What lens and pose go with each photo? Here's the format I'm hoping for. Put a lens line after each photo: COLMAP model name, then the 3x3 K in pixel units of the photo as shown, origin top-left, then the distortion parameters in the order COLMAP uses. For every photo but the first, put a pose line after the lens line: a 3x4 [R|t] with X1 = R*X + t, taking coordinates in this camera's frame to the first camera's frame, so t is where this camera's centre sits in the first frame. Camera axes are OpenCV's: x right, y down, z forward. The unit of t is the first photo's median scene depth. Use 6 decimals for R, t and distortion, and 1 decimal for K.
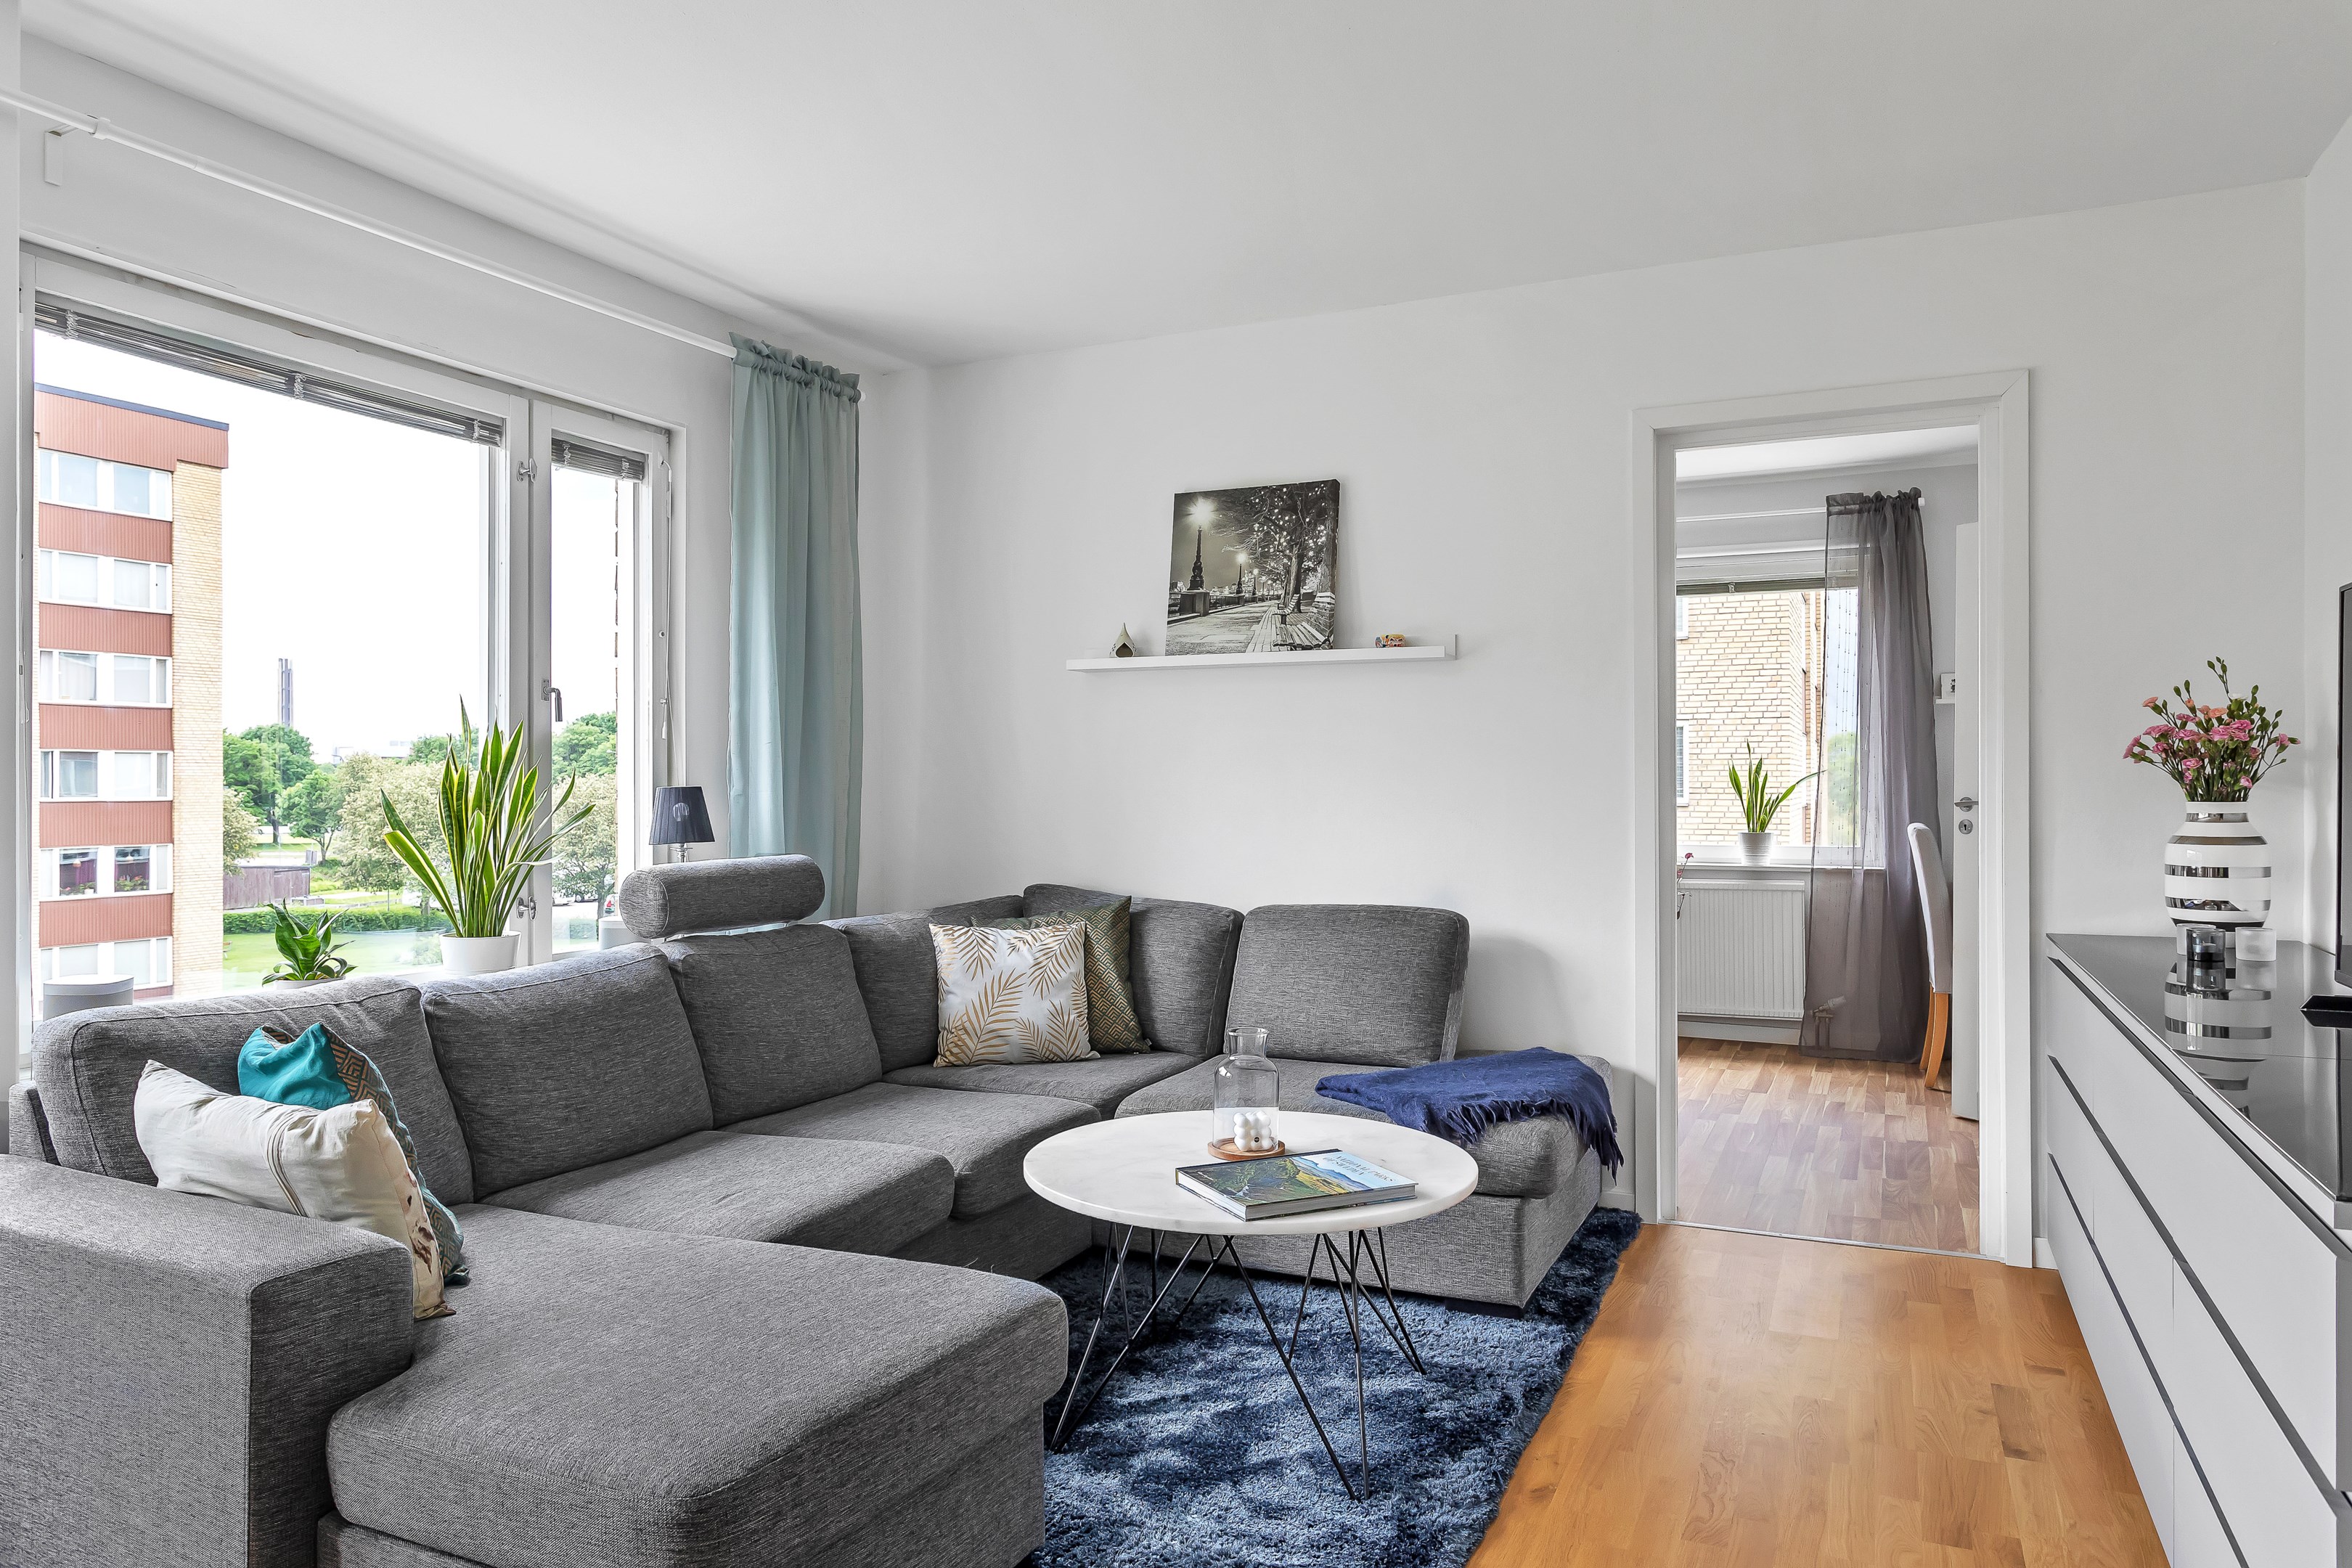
lens RADIAL K [[1520.9, 0, 1188.5], [0, 1520.9, 785.8], [0, 0, 1]] dist [-0.003582, 0.005979]
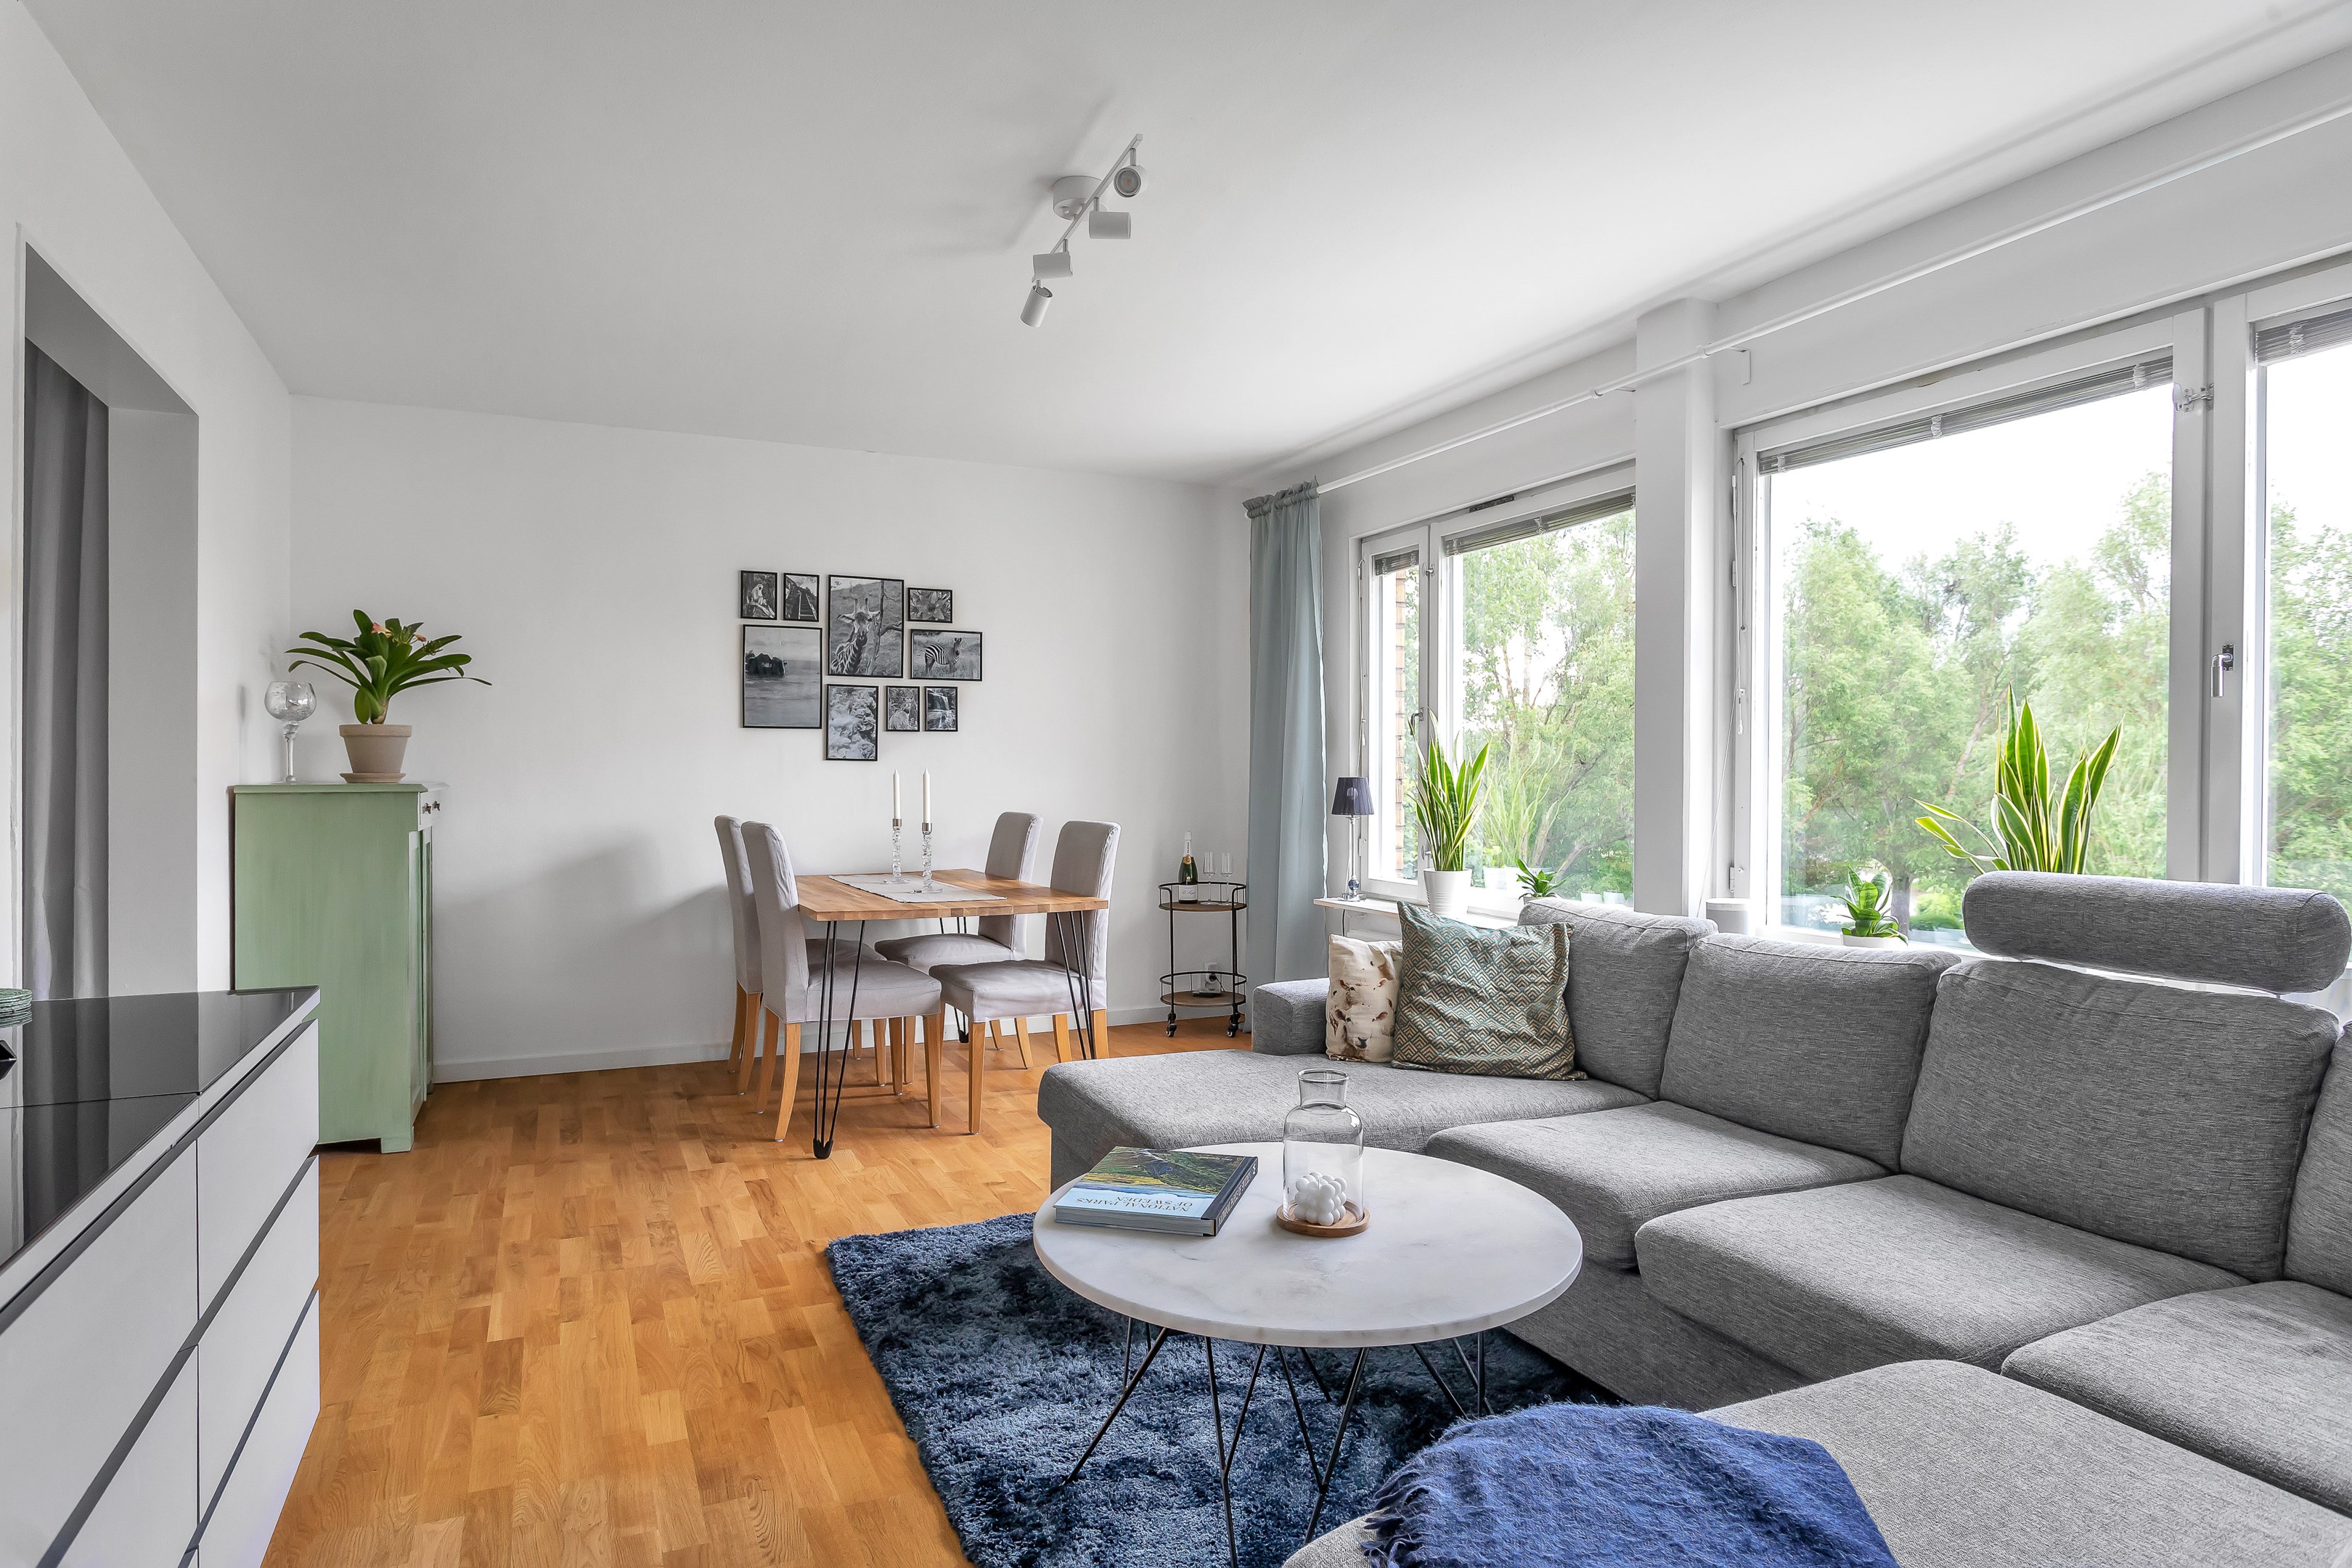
lens RADIAL K [[1371.9, 0, 1187.1], [0, 1371.9, 784.0], [0, 0, 1]] dist [-0.008828, 0.006052]
pose [[-0.662718, 0.006167, -0.748844, 0.478319], [-0.002794, 0.999939, 0.010707, -0.002290], [0.748864, 0.009188, -0.662660, 1.067302]]
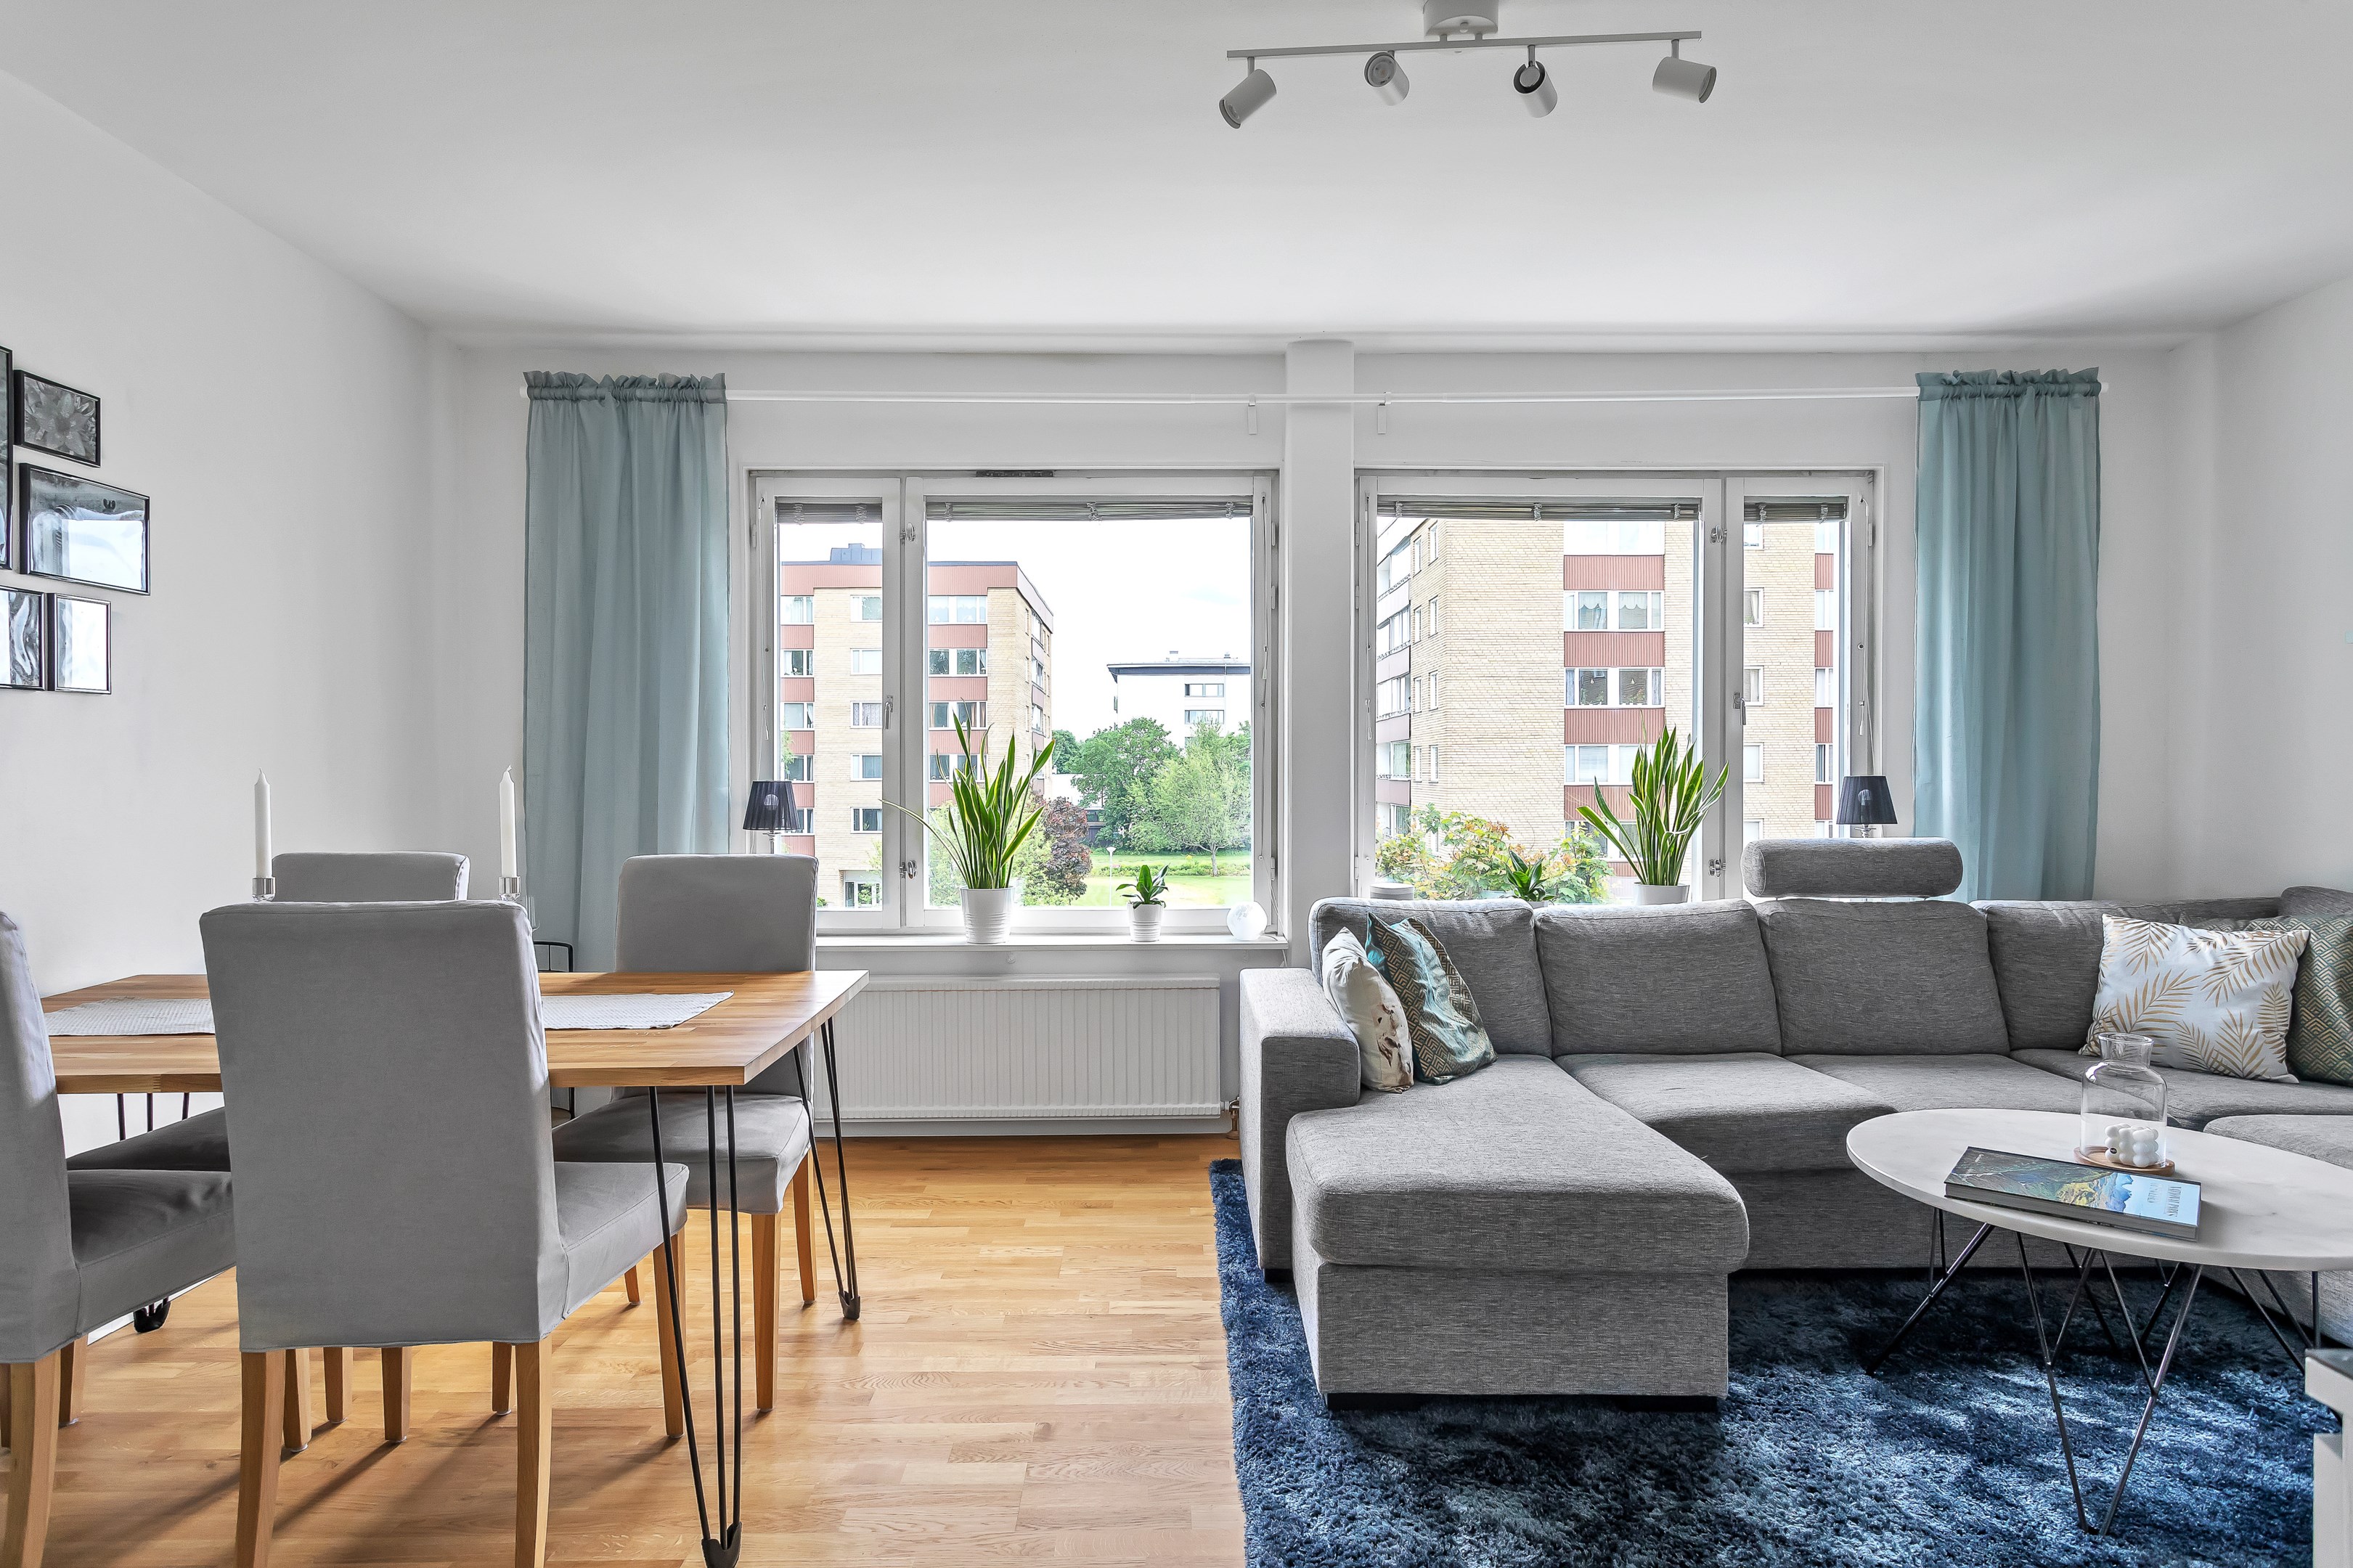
lens RADIAL K [[1336.1, 0, 1172.4], [0, 1336.1, 781.6], [0, 0, 1]] dist [-0.006699, 0.003563]
pose [[0.425313, 0.006957, -0.905020, 0.398610], [-0.001266, 0.999974, 0.007092, -0.001674], [0.905045, -0.001871, 0.425311, 0.084919]]
